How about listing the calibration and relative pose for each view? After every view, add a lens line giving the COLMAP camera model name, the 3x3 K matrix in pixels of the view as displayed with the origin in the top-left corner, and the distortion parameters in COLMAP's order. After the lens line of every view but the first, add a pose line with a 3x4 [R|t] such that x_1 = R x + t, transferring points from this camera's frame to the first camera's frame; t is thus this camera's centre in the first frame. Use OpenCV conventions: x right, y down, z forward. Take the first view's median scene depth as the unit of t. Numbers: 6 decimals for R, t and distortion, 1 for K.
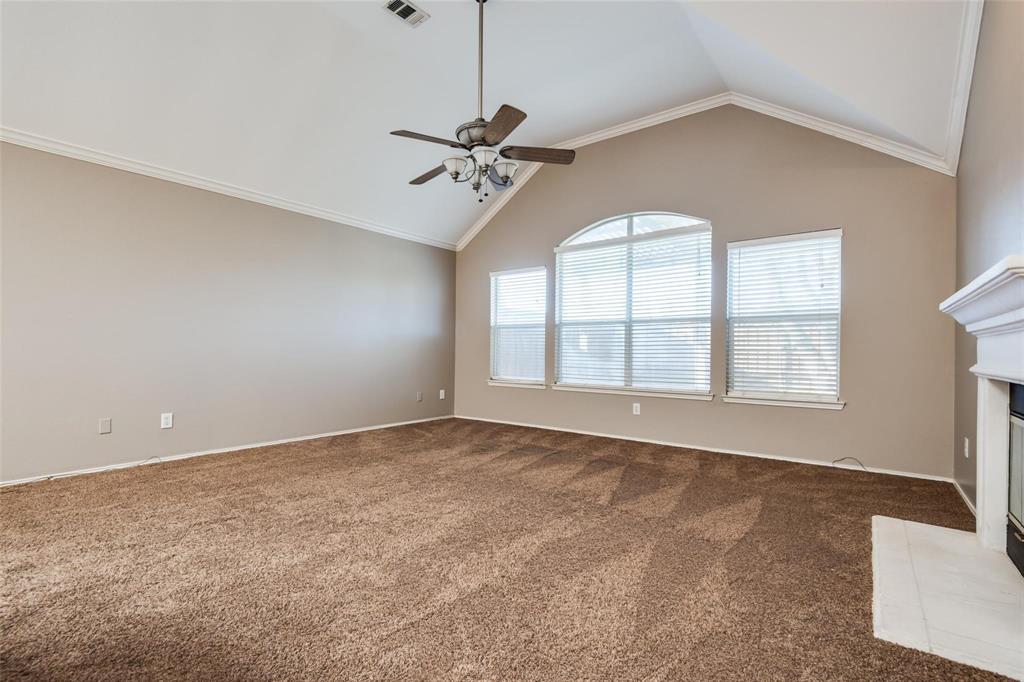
lens RADIAL K [[470.2, 0, 510.4], [0, 470.2, 348.5], [0, 0, 1]] dist [0.008458, -0.008873]
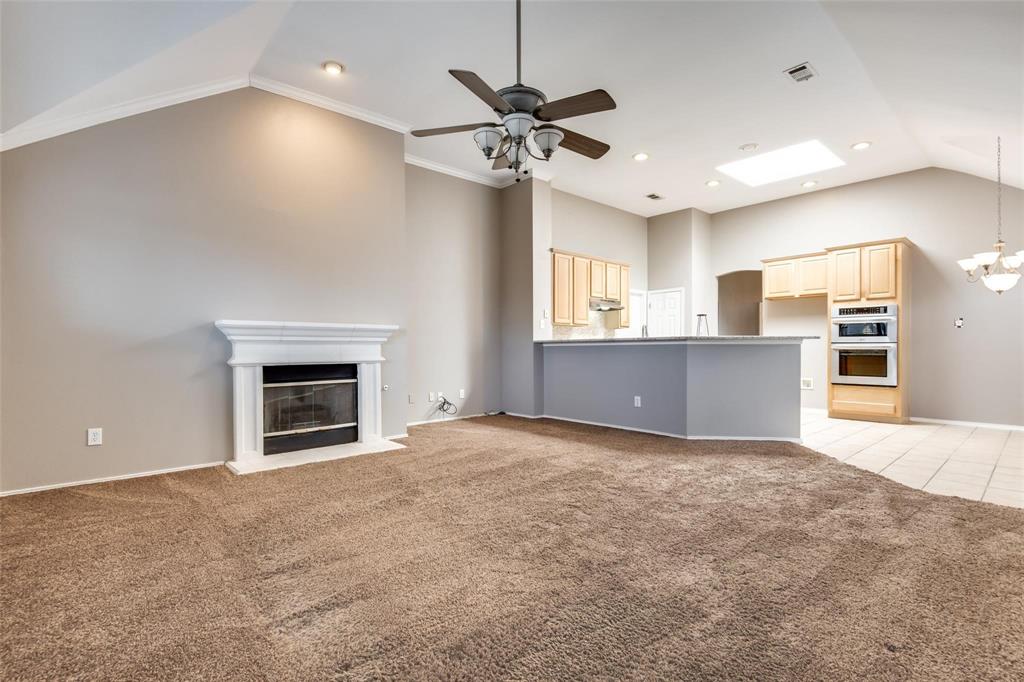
lens RADIAL K [[470.2, 0, 505.4], [0, 470.2, 351.4], [0, 0, 1]] dist [0.008458, -0.008873]
pose [[-0.981874, -0.001669, 0.189526, -0.120566], [-0.000950, 0.999992, 0.003883, 0.000228], [-0.189531, 0.003633, -0.981868, 1.137634]]
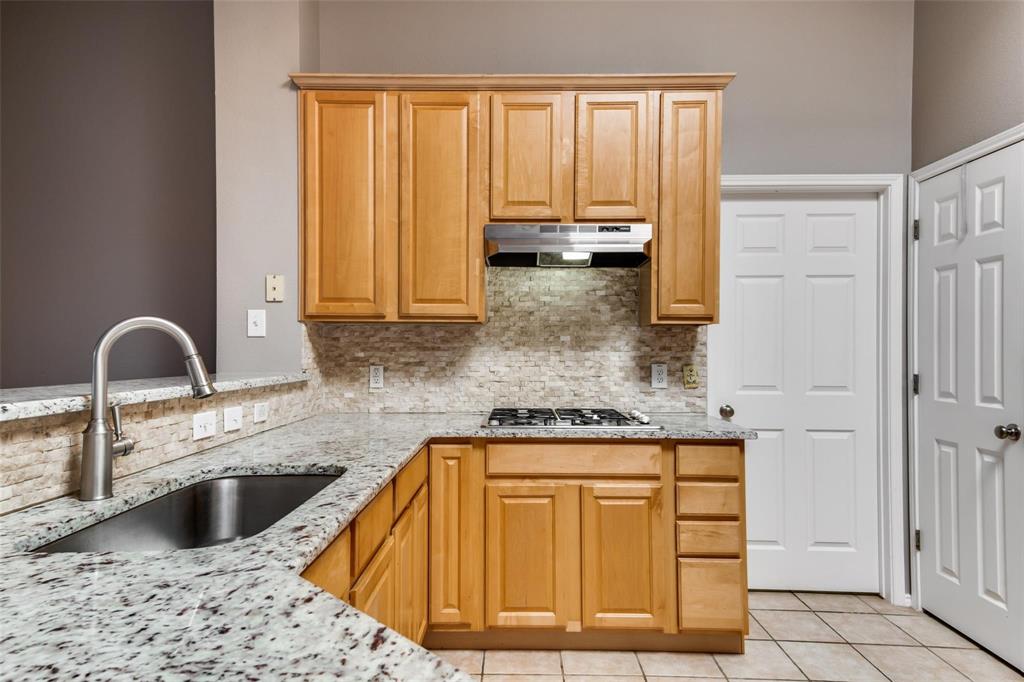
lens RADIAL K [[610.3, 0, 509.4], [0, 610.3, 343.0], [0, 0, 1]] dist [0.067424, -0.003003]
pose [[-0.607837, 0.005722, 0.794041, -0.536357], [-0.004100, 0.999938, -0.010344, -0.046875], [-0.794051, -0.009543, -0.607776, 0.020342]]
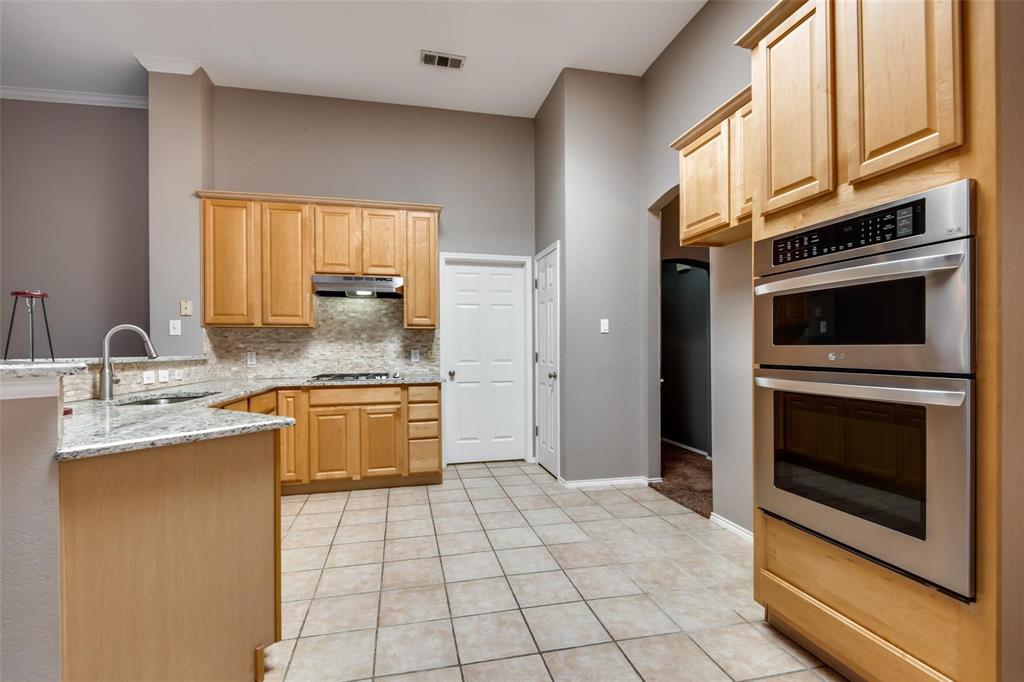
lens RADIAL K [[470.2, 0, 512.7], [0, 470.2, 349.1], [0, 0, 1]] dist [0.008458, -0.008873]
pose [[-0.779570, 0.004188, 0.626302, -0.830885], [0.006140, 0.999981, 0.000957, -0.033645], [-0.626286, 0.004591, -0.779580, 0.107174]]
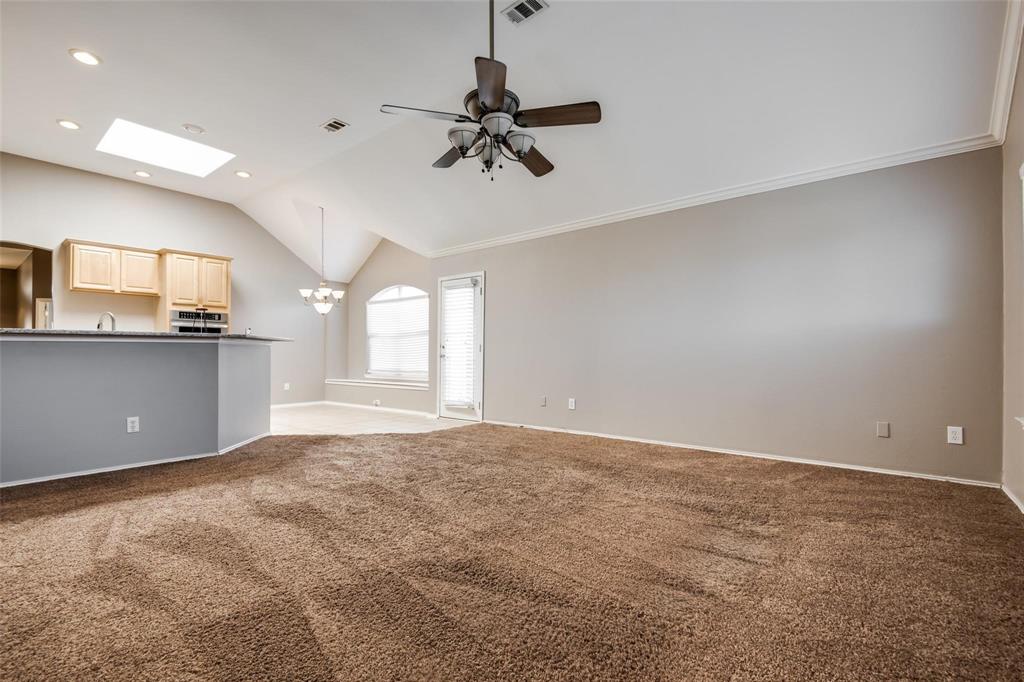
lens RADIAL K [[470.2, 0, 502.8], [0, 470.2, 354.3], [0, 0, 1]] dist [0.008458, -0.008873]
pose [[-0.038367, 0.000822, -0.999263, 0.495066], [0.003362, 0.999994, 0.000693, 0.008033], [0.999258, -0.003333, -0.038369, 0.654013]]
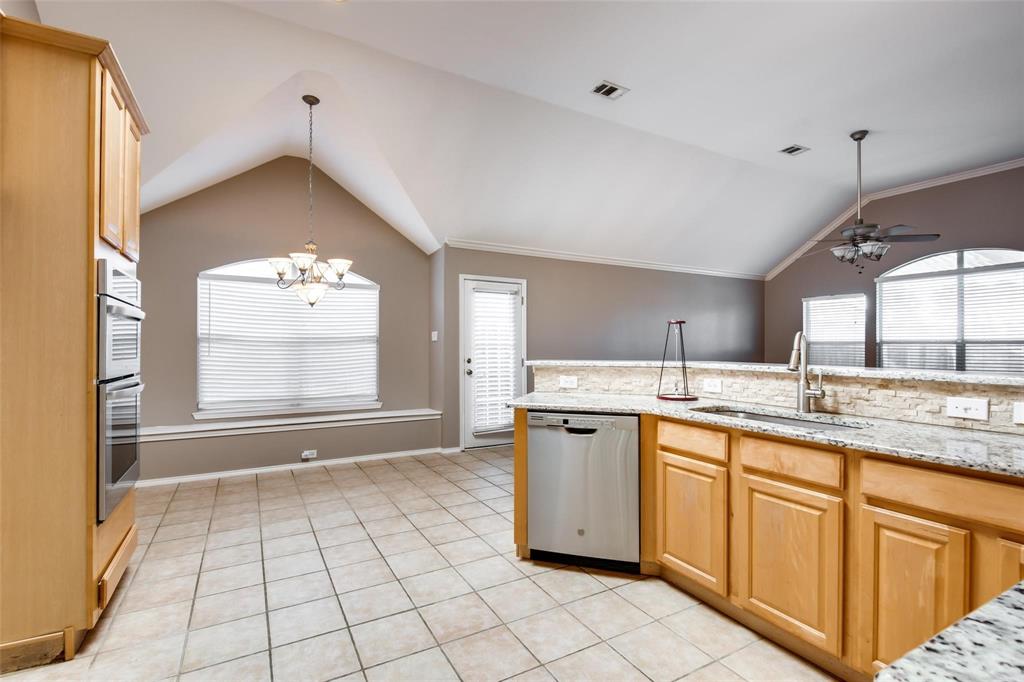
lens RADIAL K [[470.2, 0, 508.0], [0, 470.2, 342.4], [0, 0, 1]] dist [0.008458, -0.008873]
pose [[0.917797, -0.001915, -0.397044, -0.311912], [-0.000603, 0.999981, -0.006215, -0.047918], [0.397048, 0.005944, 0.917778, -0.509255]]
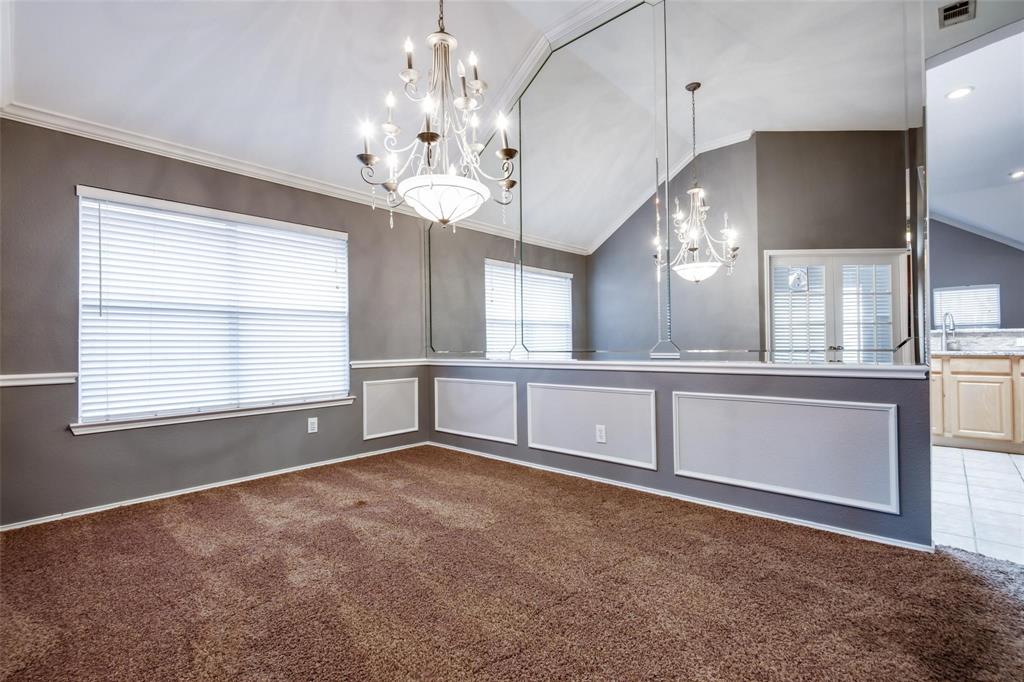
lens RADIAL K [[470.2, 0, 498.4], [0, 470.2, 338.8], [0, 0, 1]] dist [0.008458, -0.008873]
pose [[0.994988, -0.012172, -0.099252, -1.004525], [0.011533, 0.999909, -0.007009, -0.013618], [0.099328, 0.005829, 0.995038, -0.996502]]
